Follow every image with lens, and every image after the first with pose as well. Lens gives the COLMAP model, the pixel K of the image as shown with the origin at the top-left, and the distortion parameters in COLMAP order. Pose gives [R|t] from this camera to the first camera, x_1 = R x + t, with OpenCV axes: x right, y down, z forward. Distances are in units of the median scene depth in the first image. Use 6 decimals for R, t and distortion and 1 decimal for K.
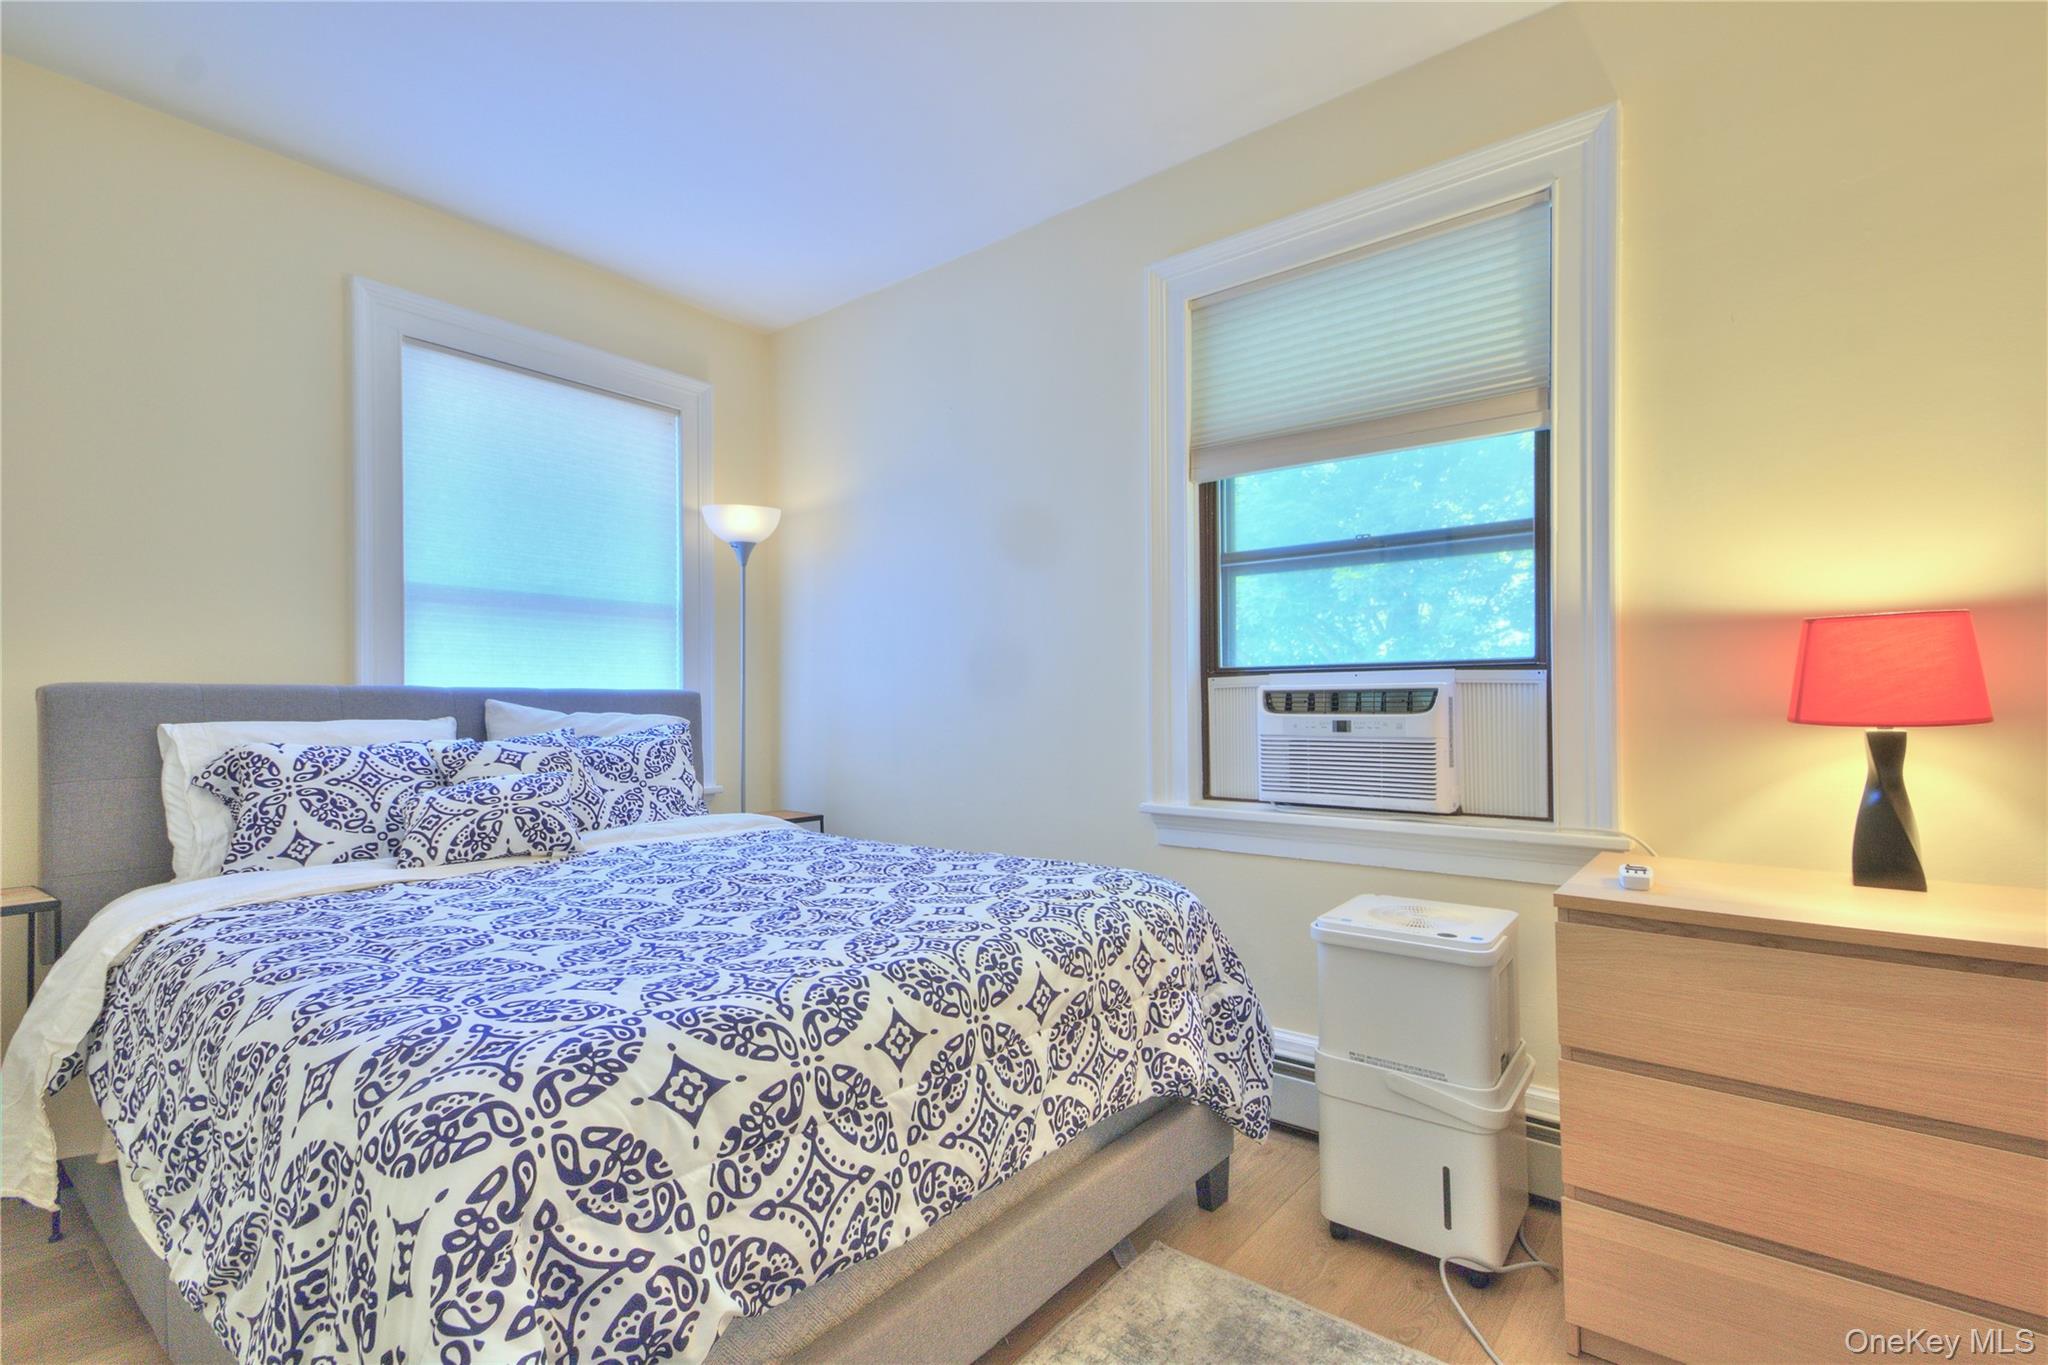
lens RADIAL K [[982.9, 0, 1059.4], [0, 982.9, 677.7], [0, 0, 1]] dist [0.029880, -0.005005]
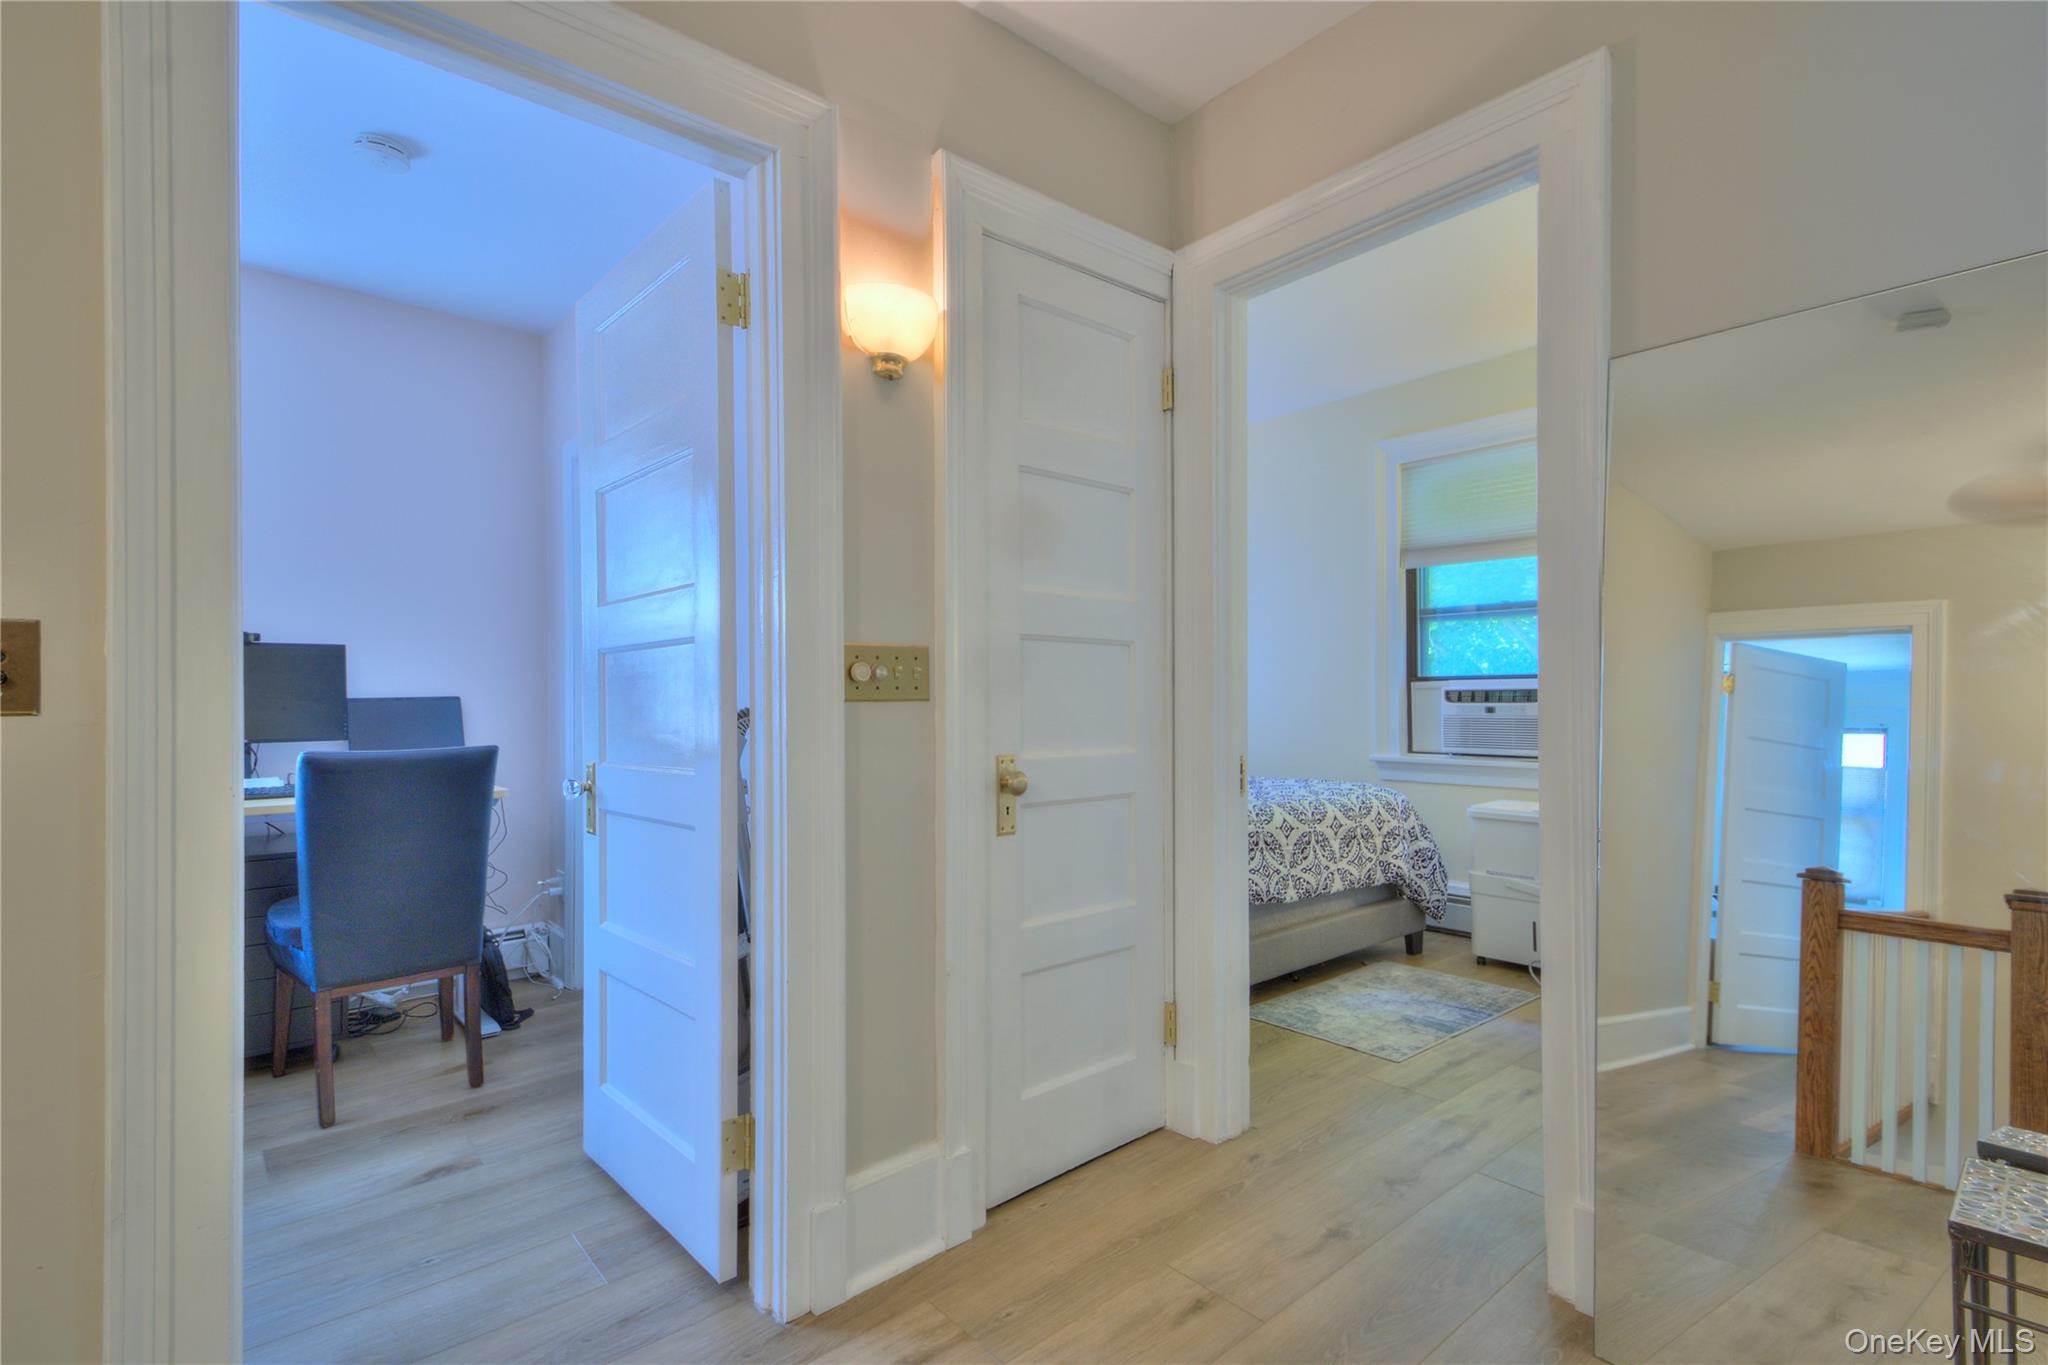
lens RADIAL K [[982.9, 0, 1026.2], [0, 982.9, 695.9], [0, 0, 1]] dist [0.029880, -0.005005]
pose [[0.977066, -0.000930, -0.212933, -0.190575], [0.006393, 0.999668, 0.024964, -0.032622], [0.212839, -0.025753, 0.976748, -1.138596]]
